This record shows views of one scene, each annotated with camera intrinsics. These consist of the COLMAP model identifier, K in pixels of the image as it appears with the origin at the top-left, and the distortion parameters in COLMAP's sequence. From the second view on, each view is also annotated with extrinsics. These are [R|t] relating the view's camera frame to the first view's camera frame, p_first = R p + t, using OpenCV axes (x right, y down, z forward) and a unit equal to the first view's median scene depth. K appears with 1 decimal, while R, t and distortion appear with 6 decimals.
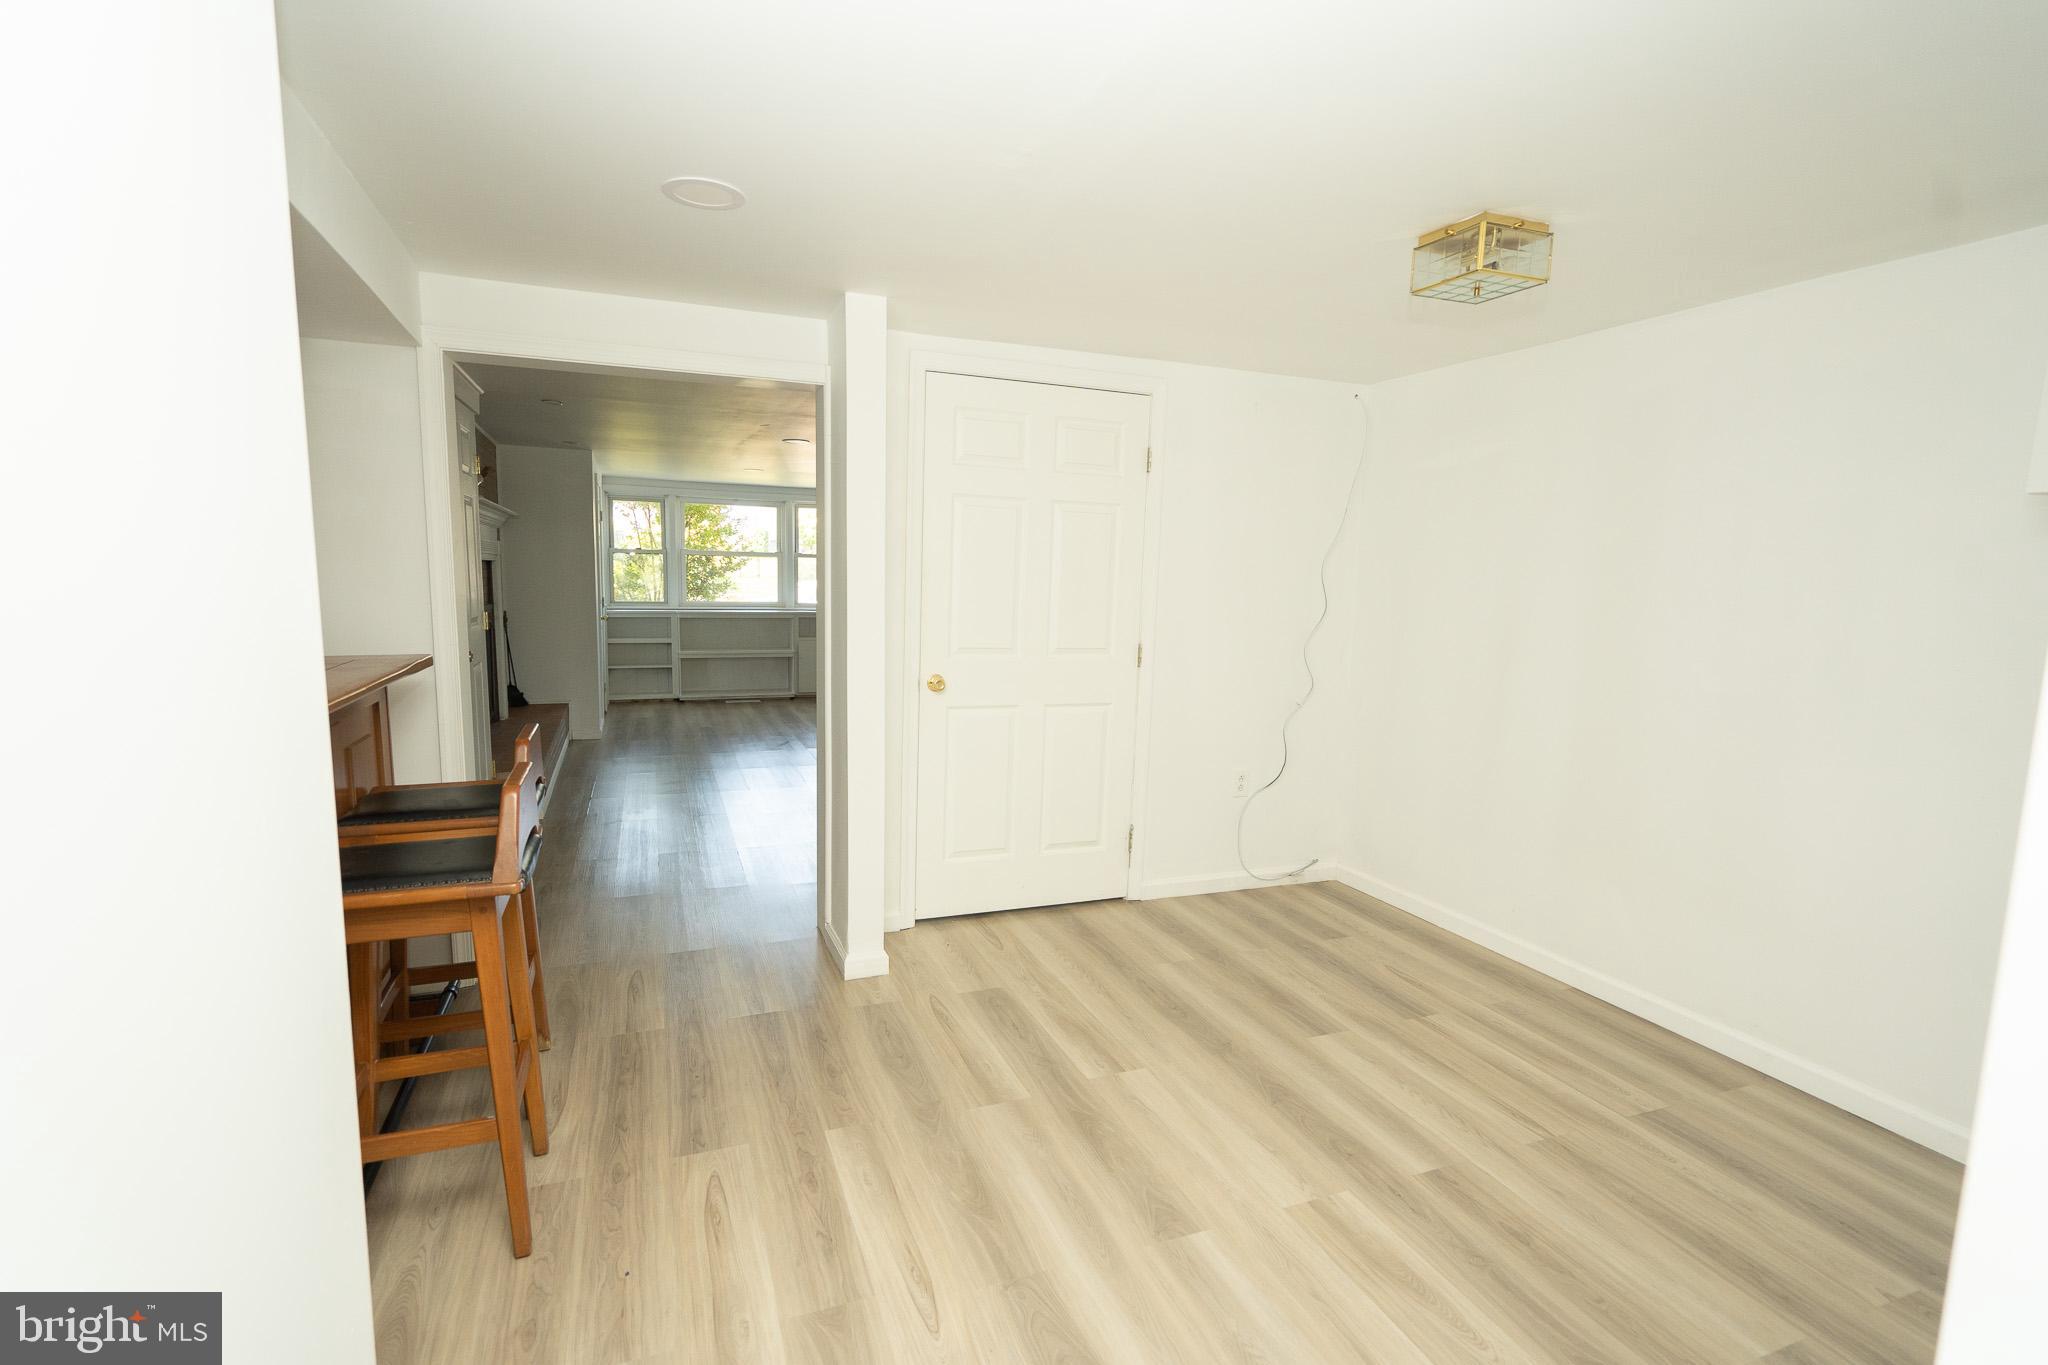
lens RADIAL K [[941.8, 0, 1010.7], [0, 941.8, 684.6], [0, 0, 1]] dist [-0.001558, -0.000012]
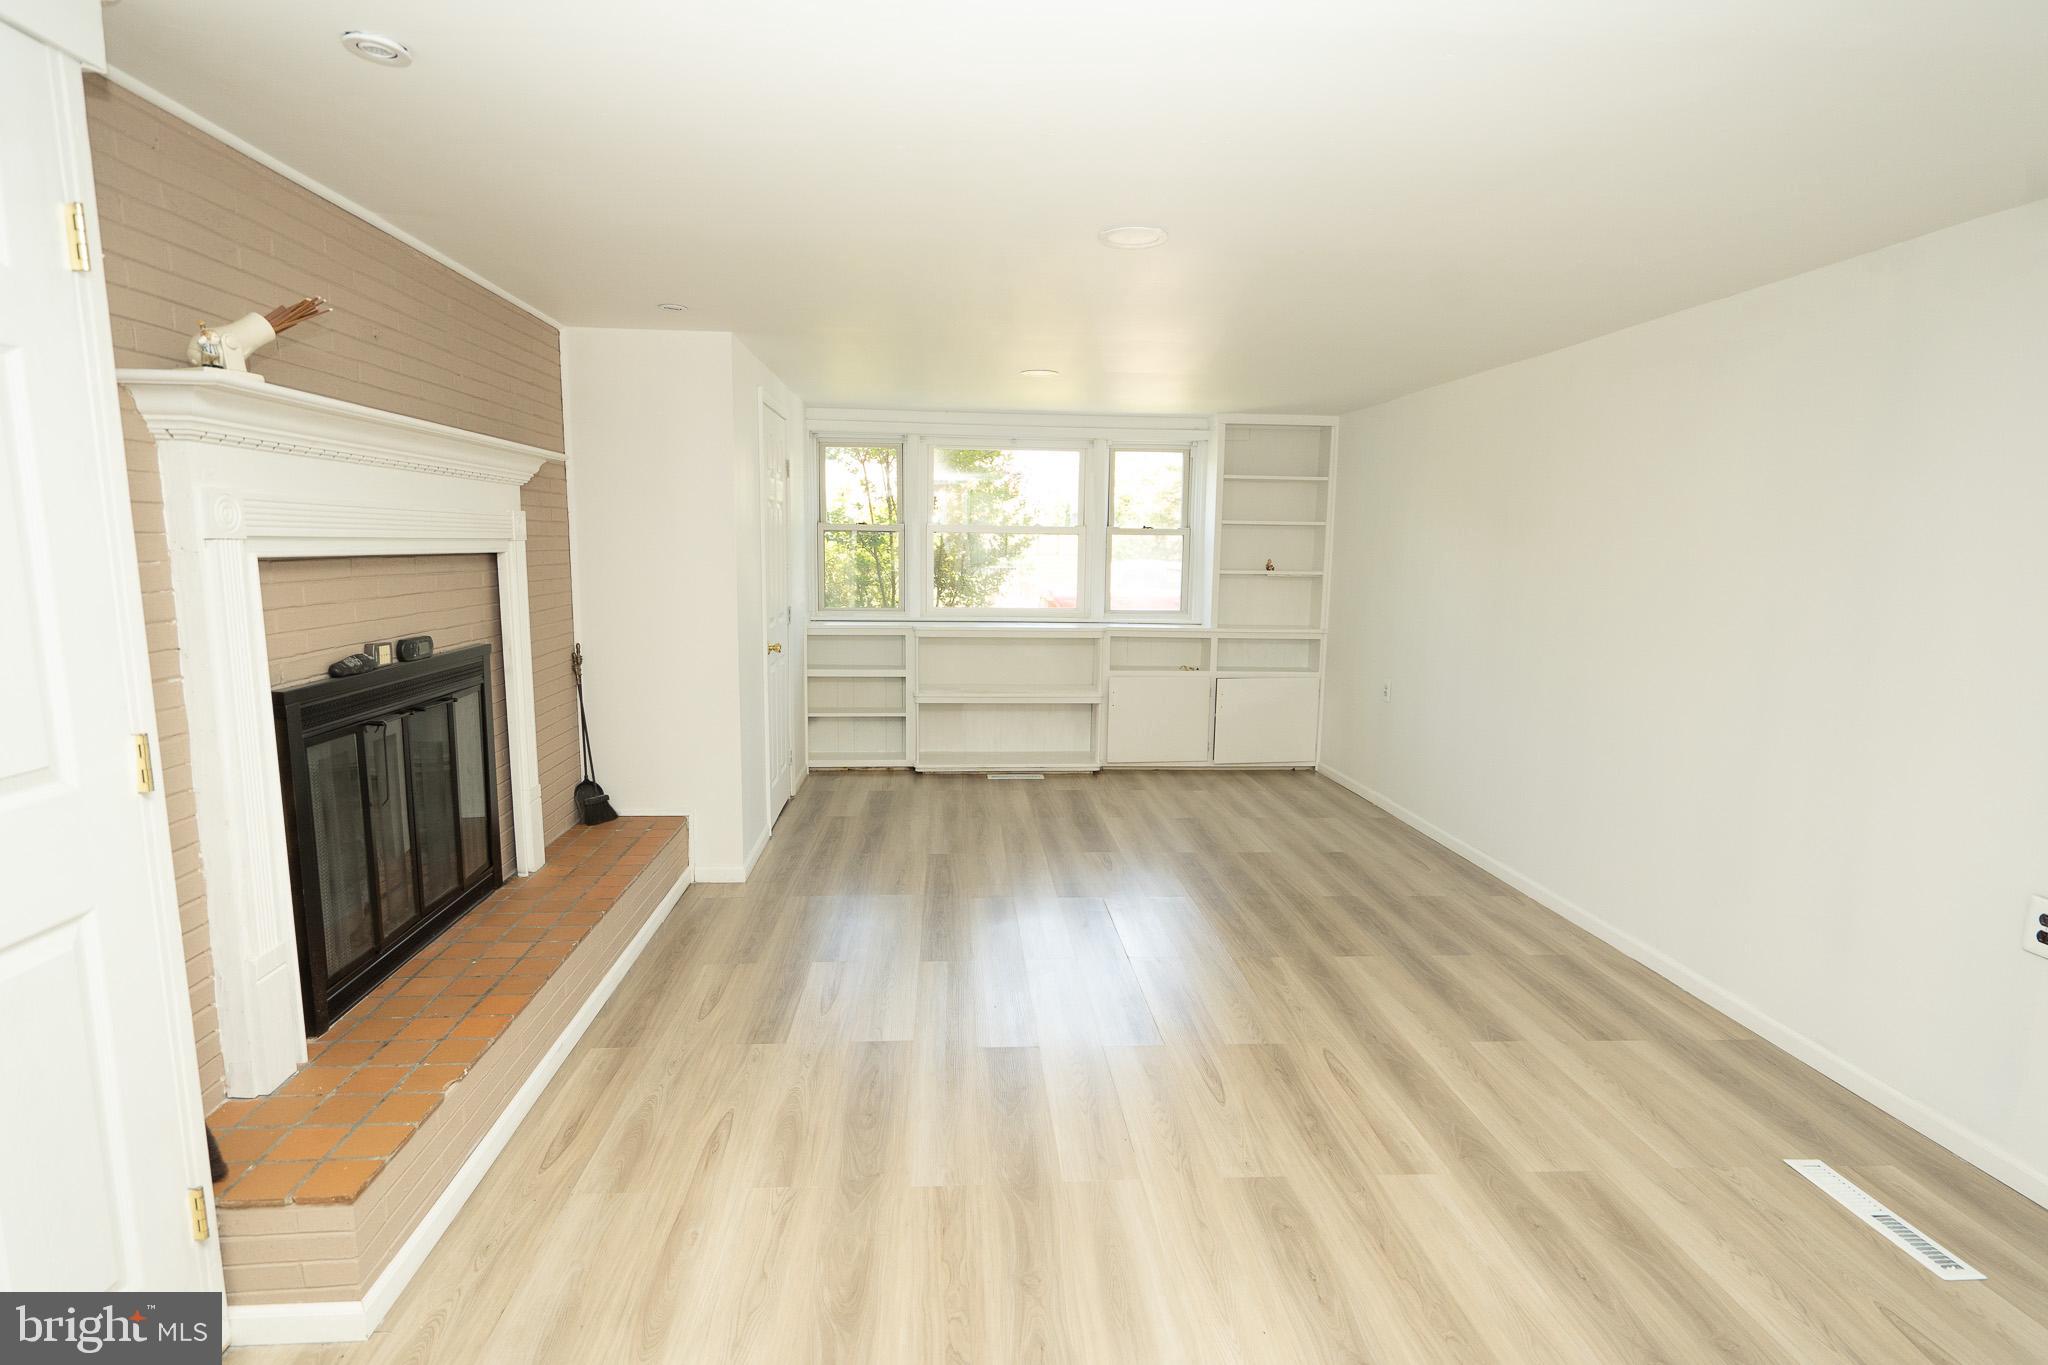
lens RADIAL K [[941.8, 0, 1022.9], [0, 941.8, 670.9], [0, 0, 1]] dist [-0.001558, -0.000012]
pose [[0.954912, 0.033643, -0.294976, -0.104651], [-0.029507, 0.999394, 0.018464, -0.059729], [0.295418, -0.008928, 0.955326, 0.425542]]
